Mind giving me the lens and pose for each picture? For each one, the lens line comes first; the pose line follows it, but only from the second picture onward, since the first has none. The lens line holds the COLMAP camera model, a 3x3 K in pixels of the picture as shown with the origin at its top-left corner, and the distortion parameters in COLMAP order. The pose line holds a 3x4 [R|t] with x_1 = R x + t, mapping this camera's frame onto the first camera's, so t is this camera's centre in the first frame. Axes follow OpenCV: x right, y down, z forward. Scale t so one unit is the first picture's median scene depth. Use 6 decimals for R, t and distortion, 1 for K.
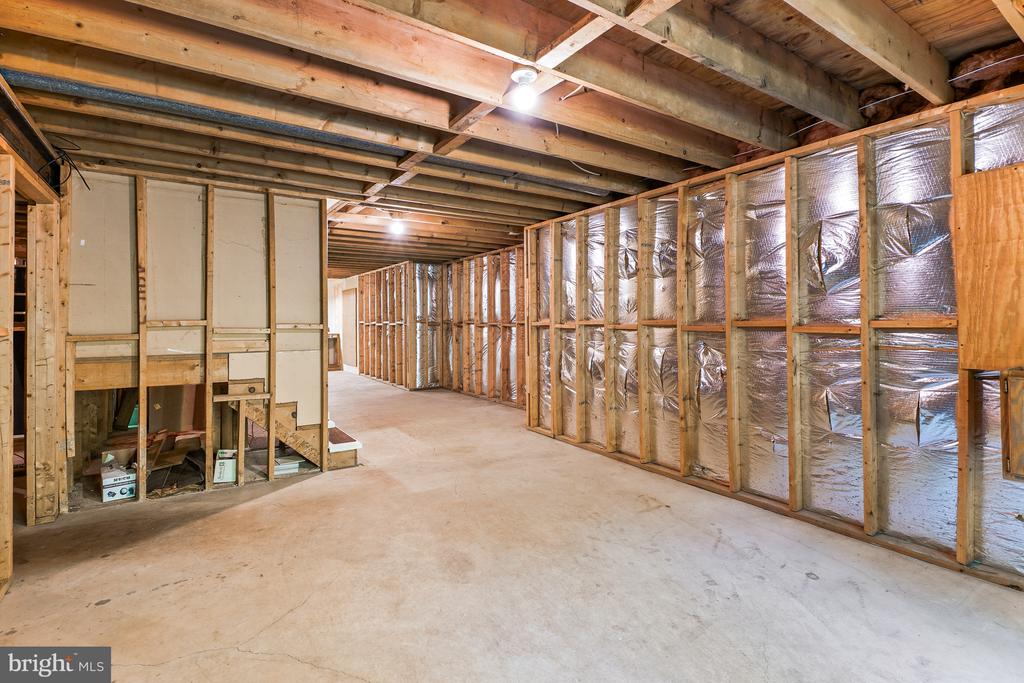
lens RADIAL K [[448.7, 0, 509.9], [0, 448.7, 319.3], [0, 0, 1]] dist [-0.001379, -0.000135]
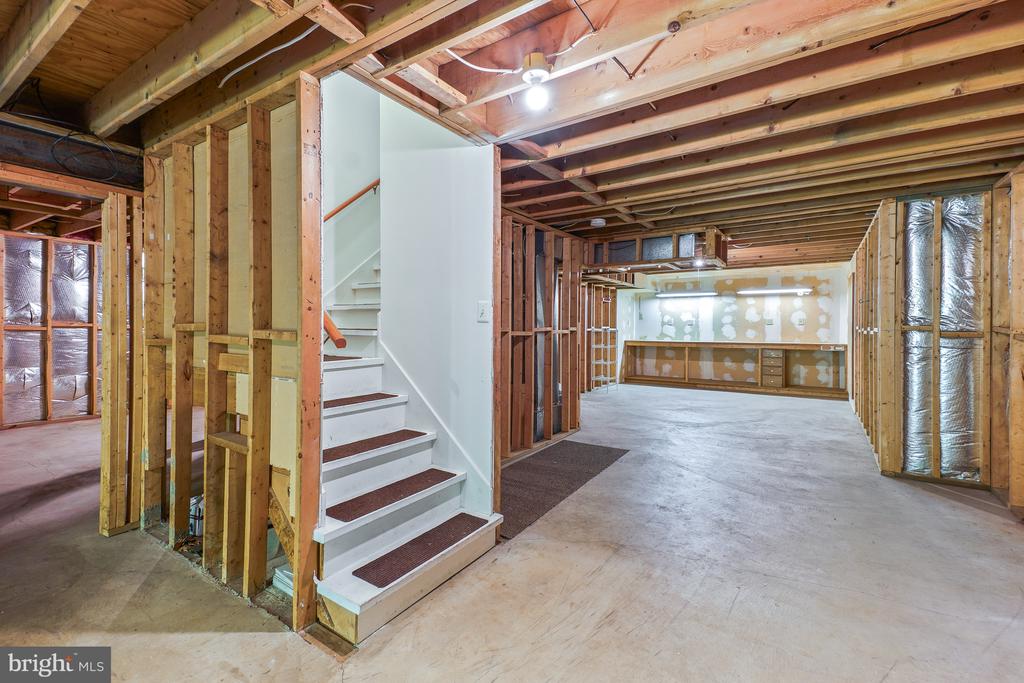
lens RADIAL K [[444.8, 0, 507.8], [0, 444.8, 333.8], [0, 0, 1]] dist [0.021412, -0.000209]
pose [[0.410931, 0.016103, -0.911524, 0.051924], [-0.002324, 0.999859, 0.016616, 0.004106], [0.911664, -0.004710, 0.410911, 0.417912]]
